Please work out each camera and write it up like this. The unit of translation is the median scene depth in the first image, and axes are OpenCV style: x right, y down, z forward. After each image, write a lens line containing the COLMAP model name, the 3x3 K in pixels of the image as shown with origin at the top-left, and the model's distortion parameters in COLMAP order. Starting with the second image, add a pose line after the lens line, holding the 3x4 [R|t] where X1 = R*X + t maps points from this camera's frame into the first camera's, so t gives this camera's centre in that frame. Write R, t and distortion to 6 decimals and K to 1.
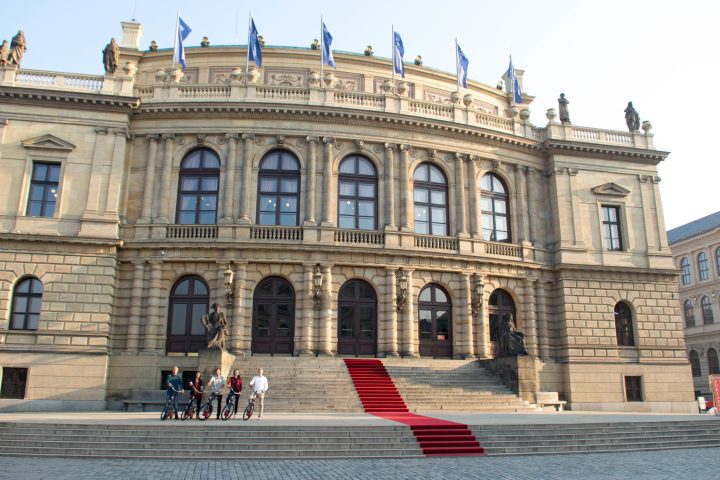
lens RADIAL K [[602.1, 0, 360.0], [0, 602.1, 240.0], [0, 0, 1]] dist [-0.043572, 0.000820]
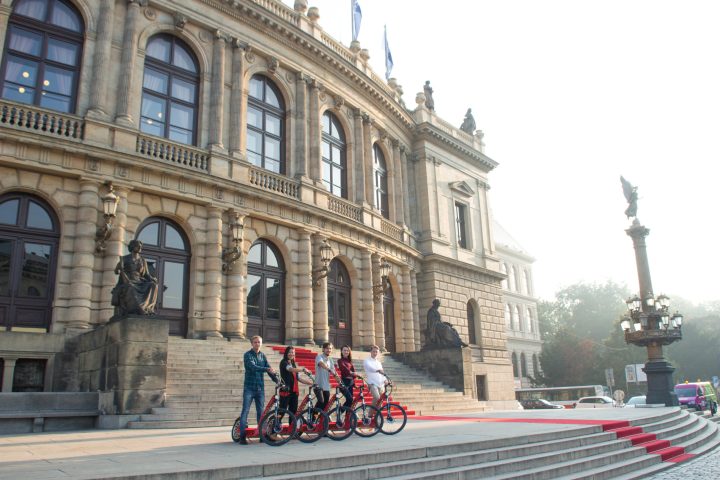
lens RADIAL K [[602.1, 0, 360.0], [0, 602.1, 240.0], [0, 0, 1]] dist [-0.043572, 0.000820]
pose [[0.800071, 0.132595, 0.585069, -0.318576], [-0.123039, 0.990804, -0.056292, 0.086940], [-0.587153, -0.026949, 0.809028, 0.316286]]
